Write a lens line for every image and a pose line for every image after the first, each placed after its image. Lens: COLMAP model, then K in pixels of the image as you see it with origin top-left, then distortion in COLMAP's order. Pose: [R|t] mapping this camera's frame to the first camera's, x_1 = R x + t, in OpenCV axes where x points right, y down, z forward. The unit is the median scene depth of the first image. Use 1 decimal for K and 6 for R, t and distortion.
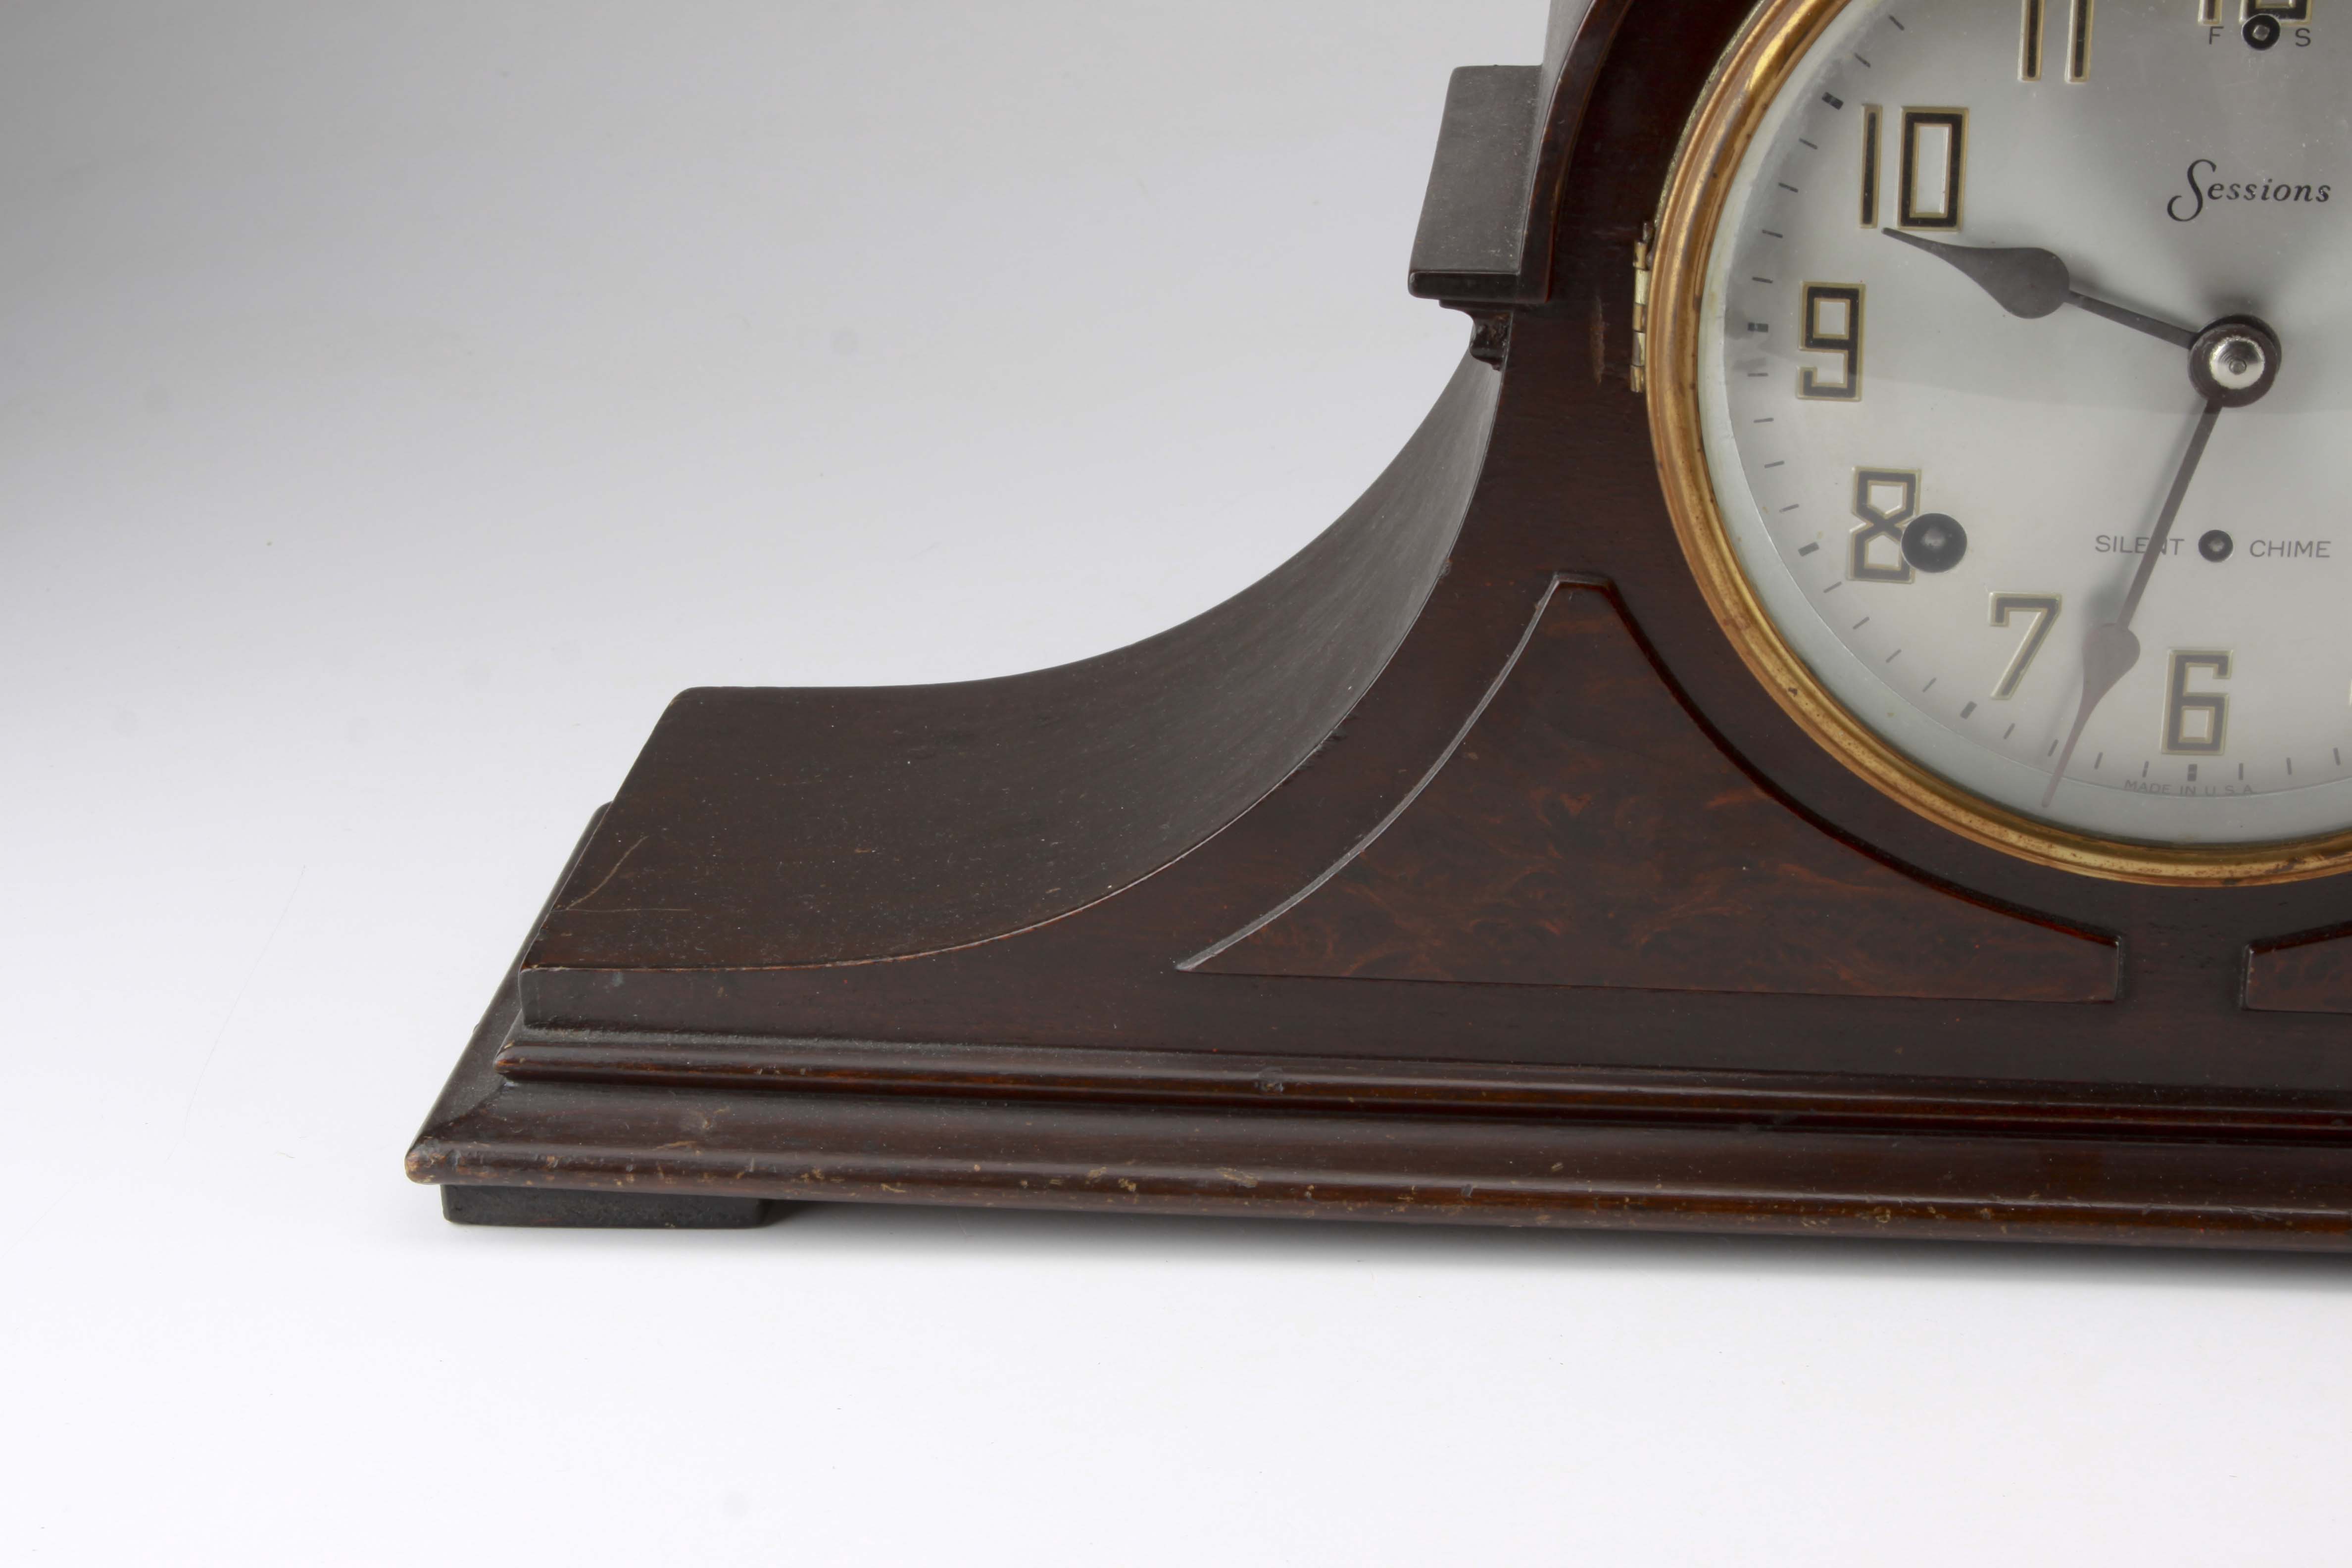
lens RADIAL K [[4603.4, 0, 1206.8], [0, 4603.4, 746.0], [0, 0, 1]] dist [0.050351, 0.000000]
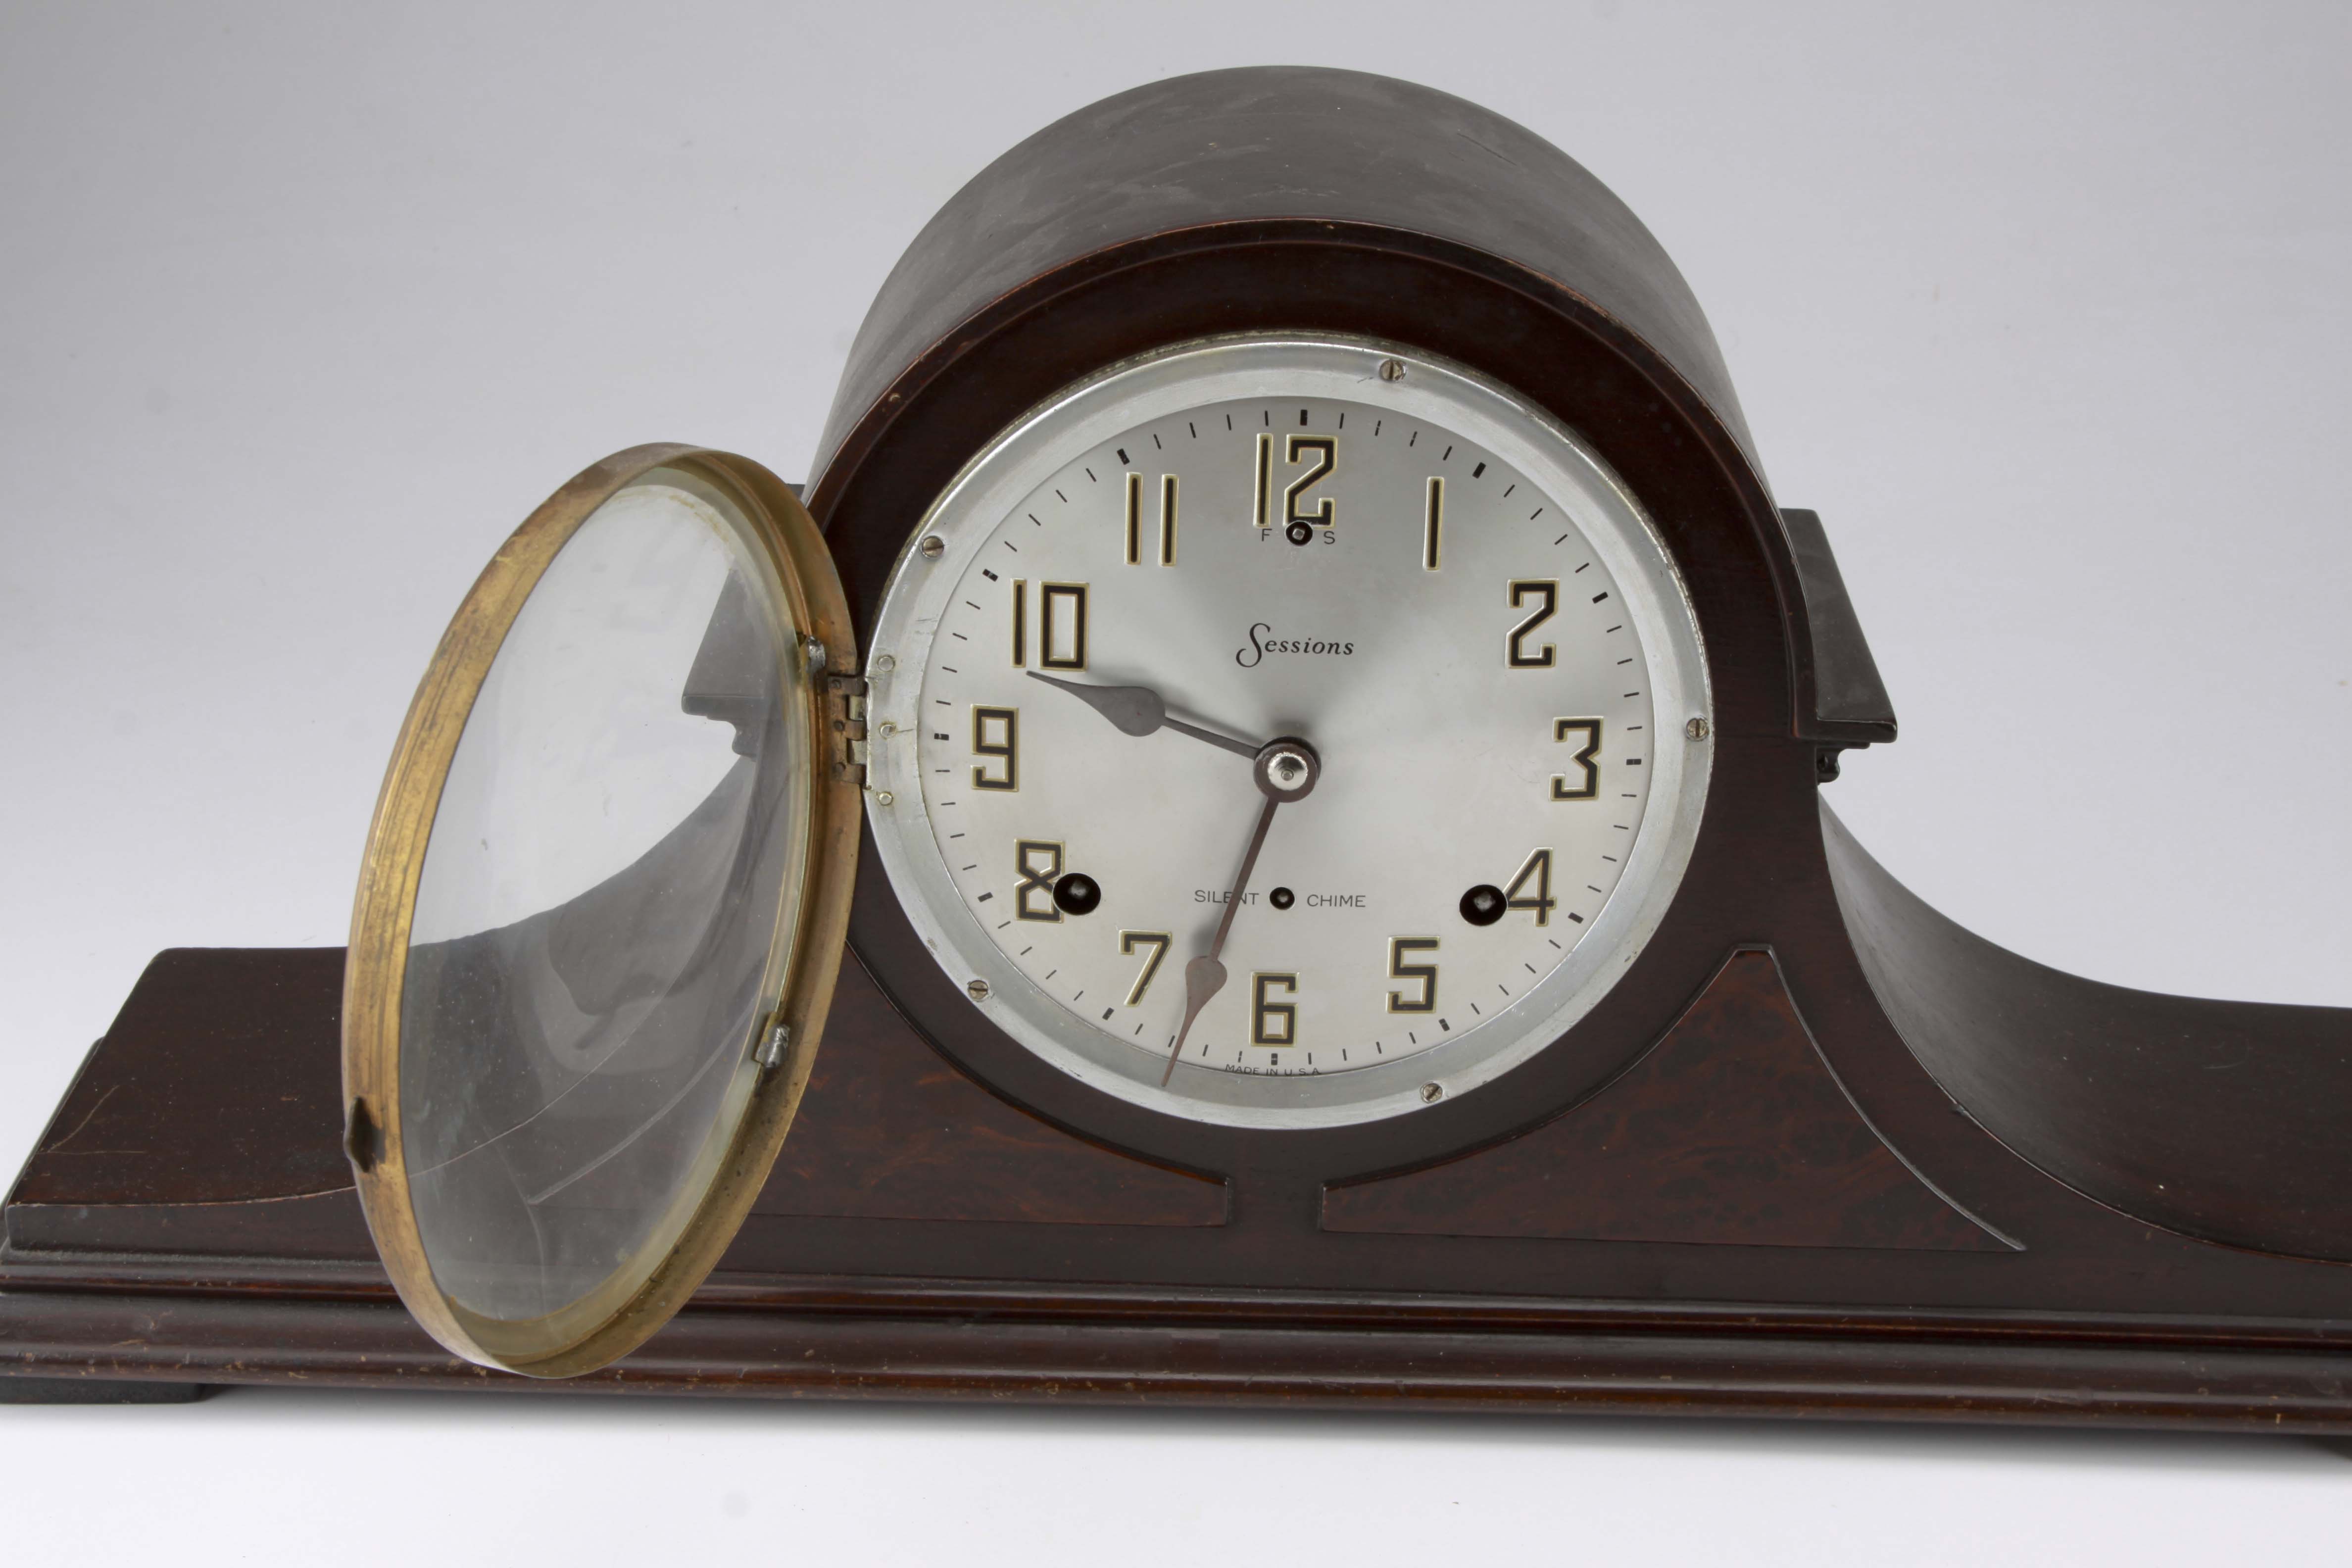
lens RADIAL K [[4149.8, 0, 1198.5], [0, 4149.8, 767.0], [0, 0, 1]] dist [0.022404, 0.000000]
pose [[0.995716, -0.000245, 0.092467, 0.080577], [-0.000507, 0.999967, 0.008113, -0.089680], [-0.092466, -0.008125, 0.995683, -0.199821]]
